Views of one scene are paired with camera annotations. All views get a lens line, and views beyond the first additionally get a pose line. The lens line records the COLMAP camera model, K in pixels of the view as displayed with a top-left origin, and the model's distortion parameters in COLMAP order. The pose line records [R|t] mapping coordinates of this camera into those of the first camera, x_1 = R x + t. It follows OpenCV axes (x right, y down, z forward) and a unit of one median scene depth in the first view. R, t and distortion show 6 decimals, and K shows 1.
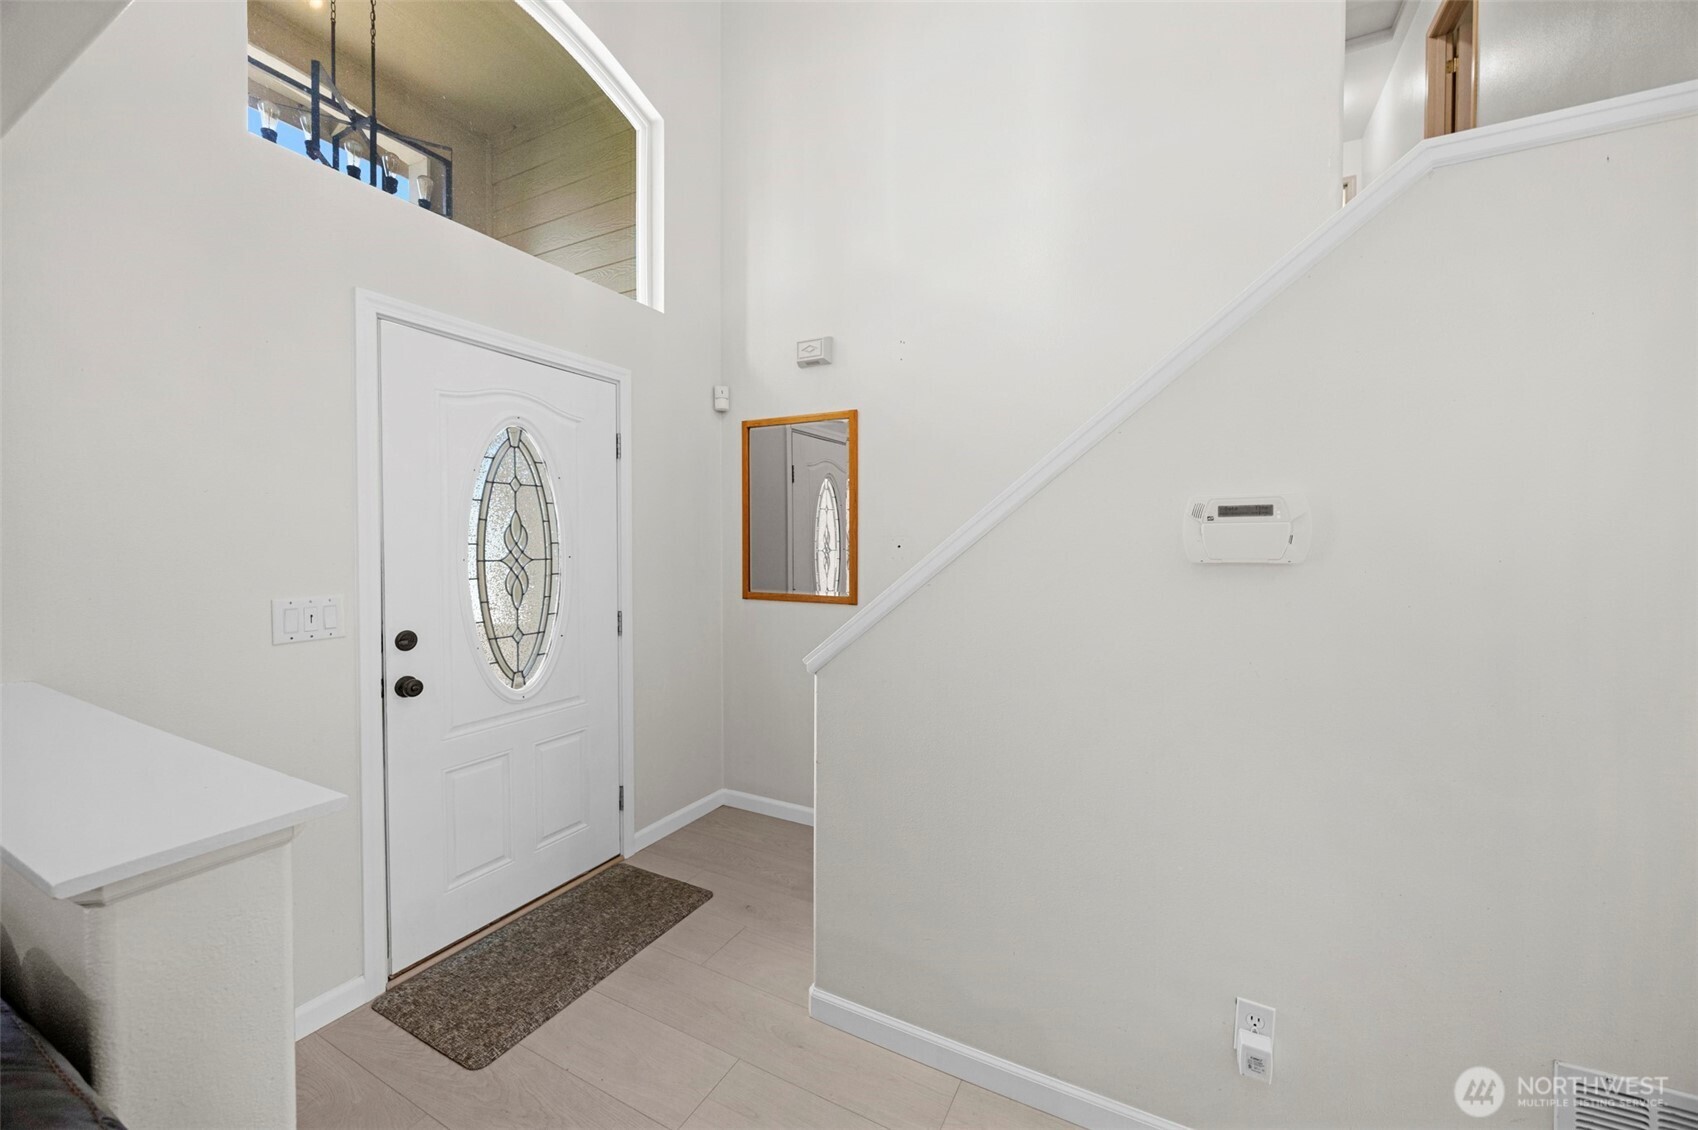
lens RADIAL K [[656.5, 0, 863.0], [0, 656.5, 554.5], [0, 0, 1]] dist [0.010345, 0.000341]
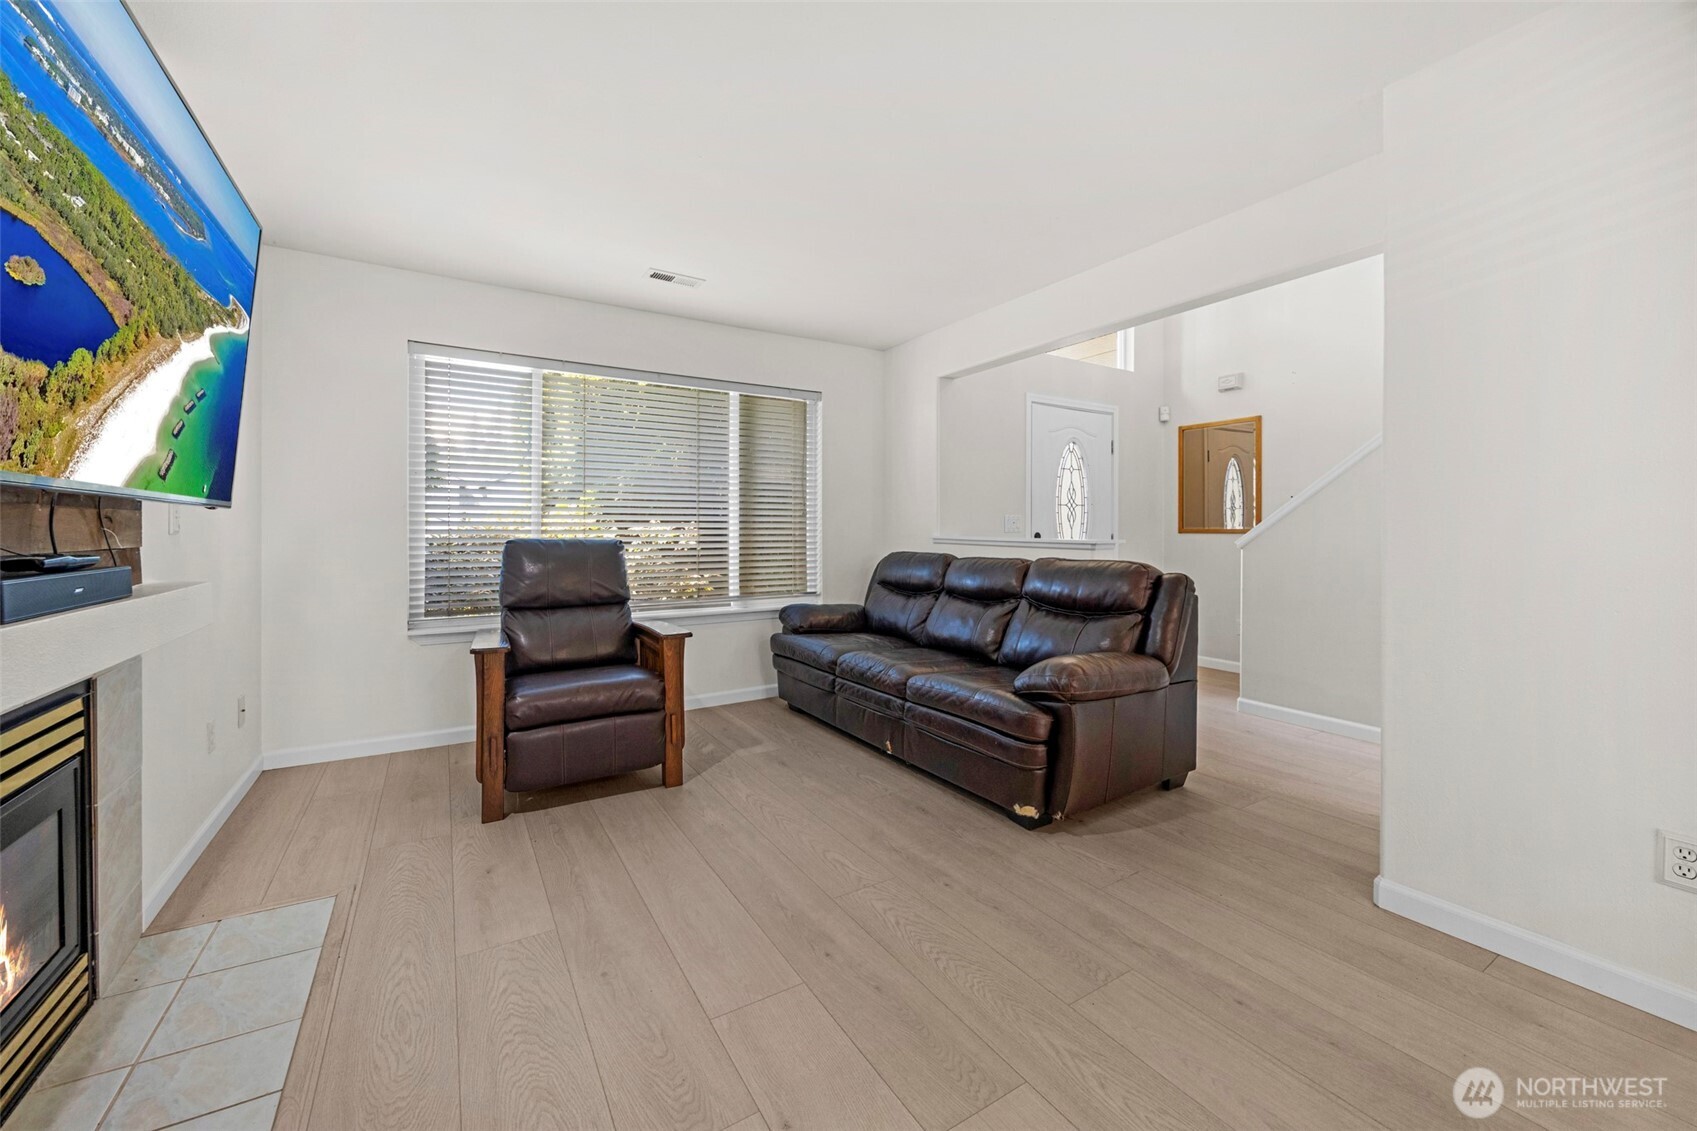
lens RADIAL K [[656.1, 0, 837.6], [0, 656.1, 538.5], [0, 0, 1]] dist [0.010345, 0.000341]
pose [[0.843208, -0.000989, -0.537587, -0.013224], [-0.008942, 0.999834, -0.015865, 0.120276], [0.537514, 0.018185, 0.843059, -0.895001]]
